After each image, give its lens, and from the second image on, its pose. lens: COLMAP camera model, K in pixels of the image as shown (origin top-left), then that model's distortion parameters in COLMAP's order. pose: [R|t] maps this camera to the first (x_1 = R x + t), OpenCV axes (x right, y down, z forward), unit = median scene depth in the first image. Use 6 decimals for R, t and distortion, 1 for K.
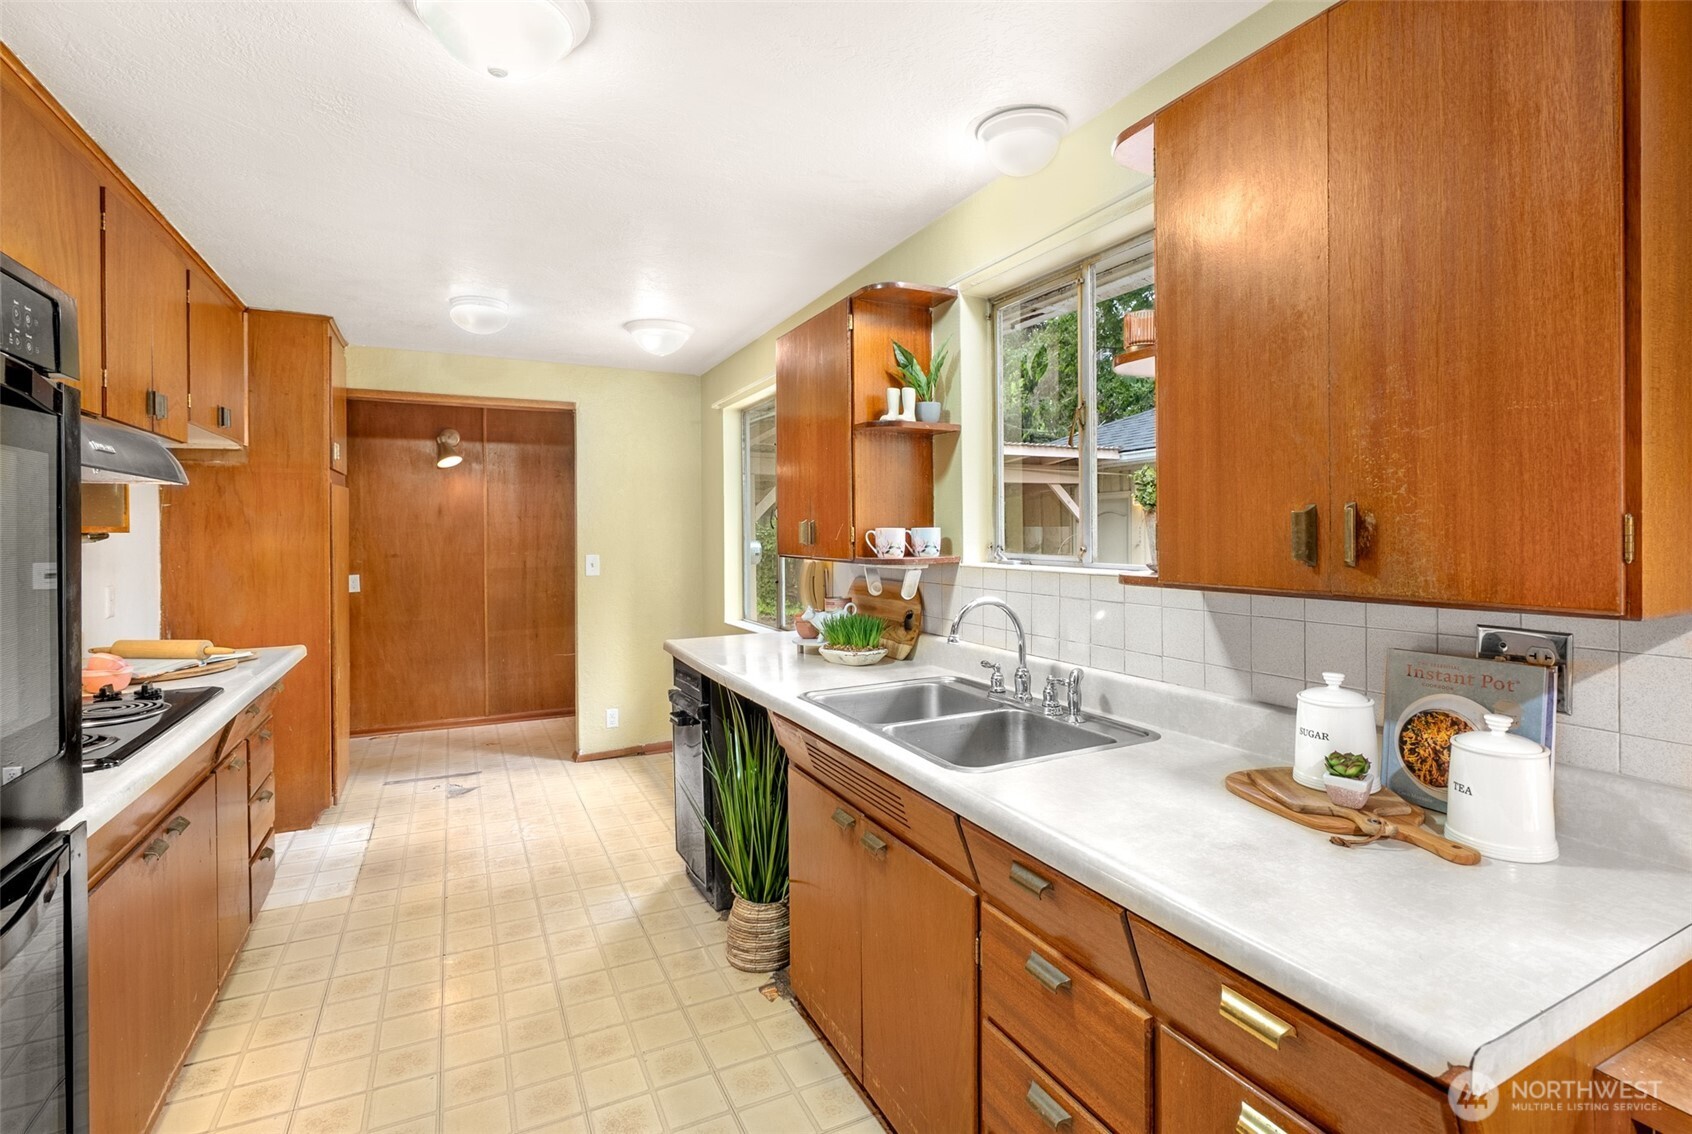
lens RADIAL K [[779.2, 0, 846.0], [0, 779.2, 533.8], [0, 0, 1]] dist [0.002532, 0.000947]
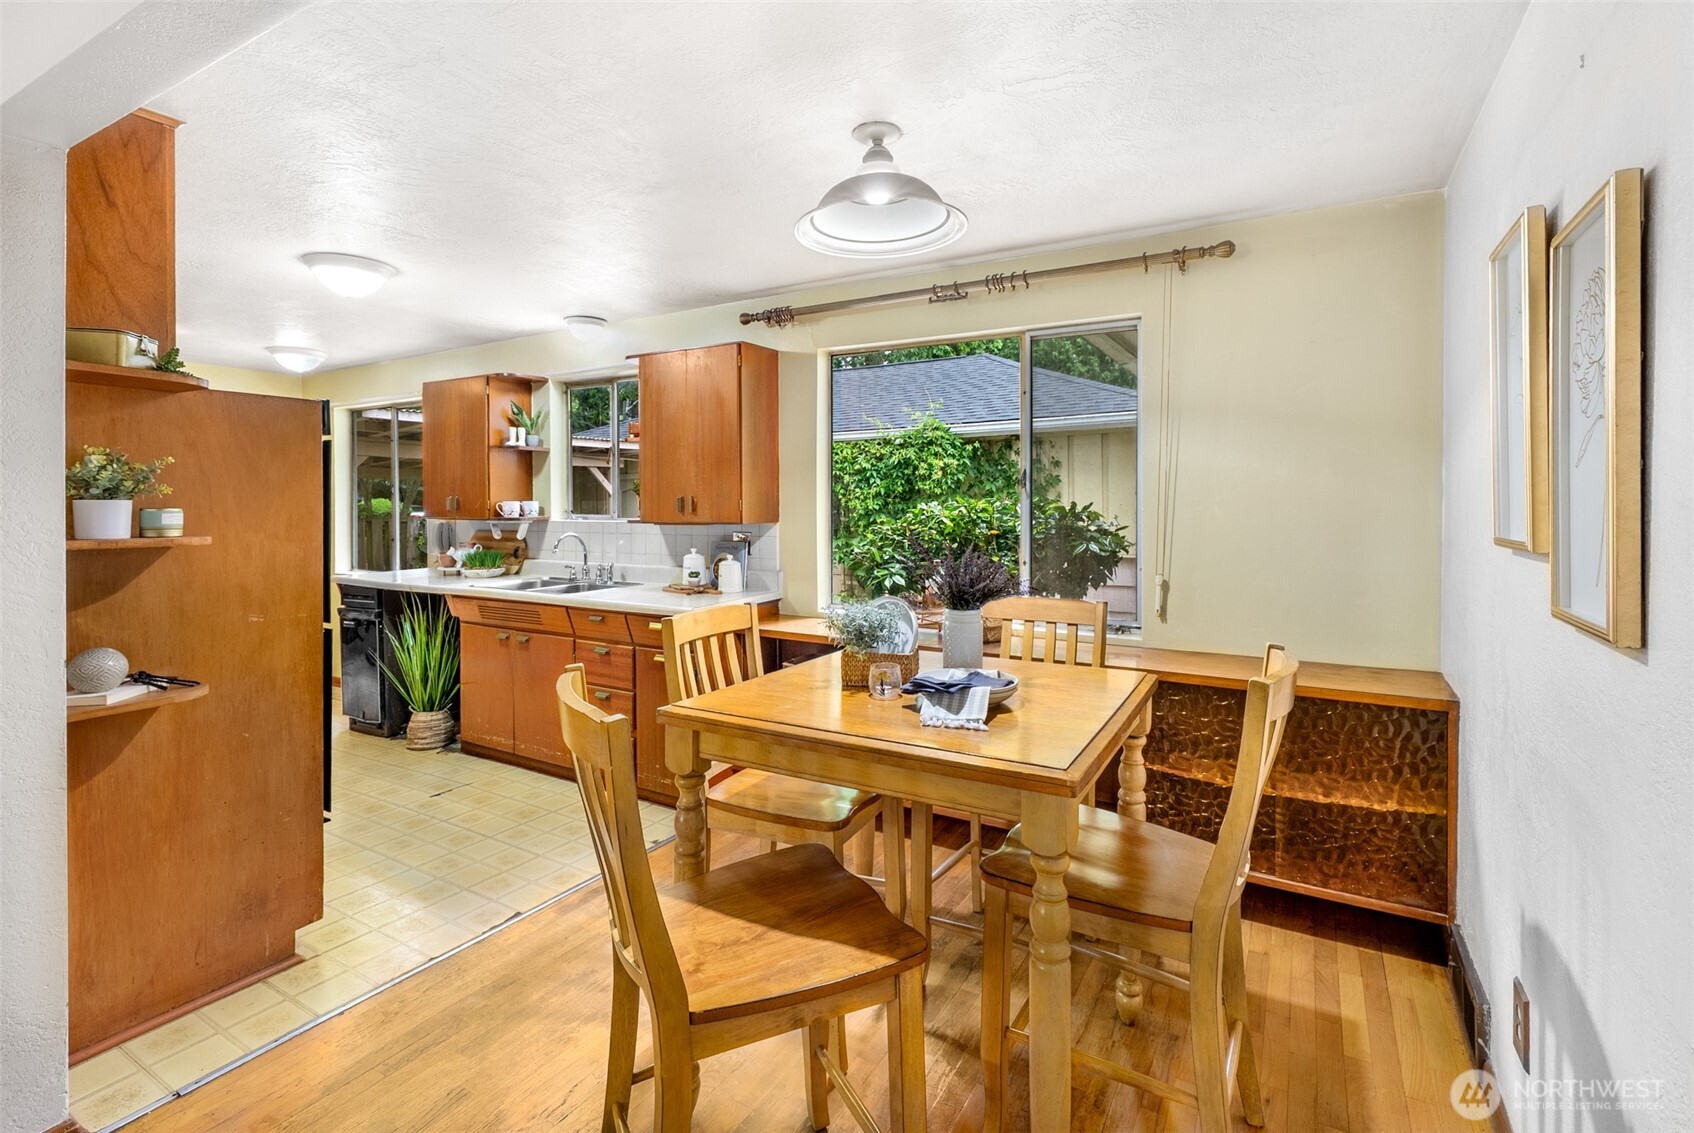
lens RADIAL K [[780.2, 0, 861.9], [0, 780.2, 501.9], [0, 0, 1]] dist [0.002532, 0.000947]
pose [[0.823584, 0.001354, 0.567192, -0.313042], [0.000989, 0.999992, -0.003824, 0.001503], [-0.567193, 0.003710, 0.823577, -1.030786]]
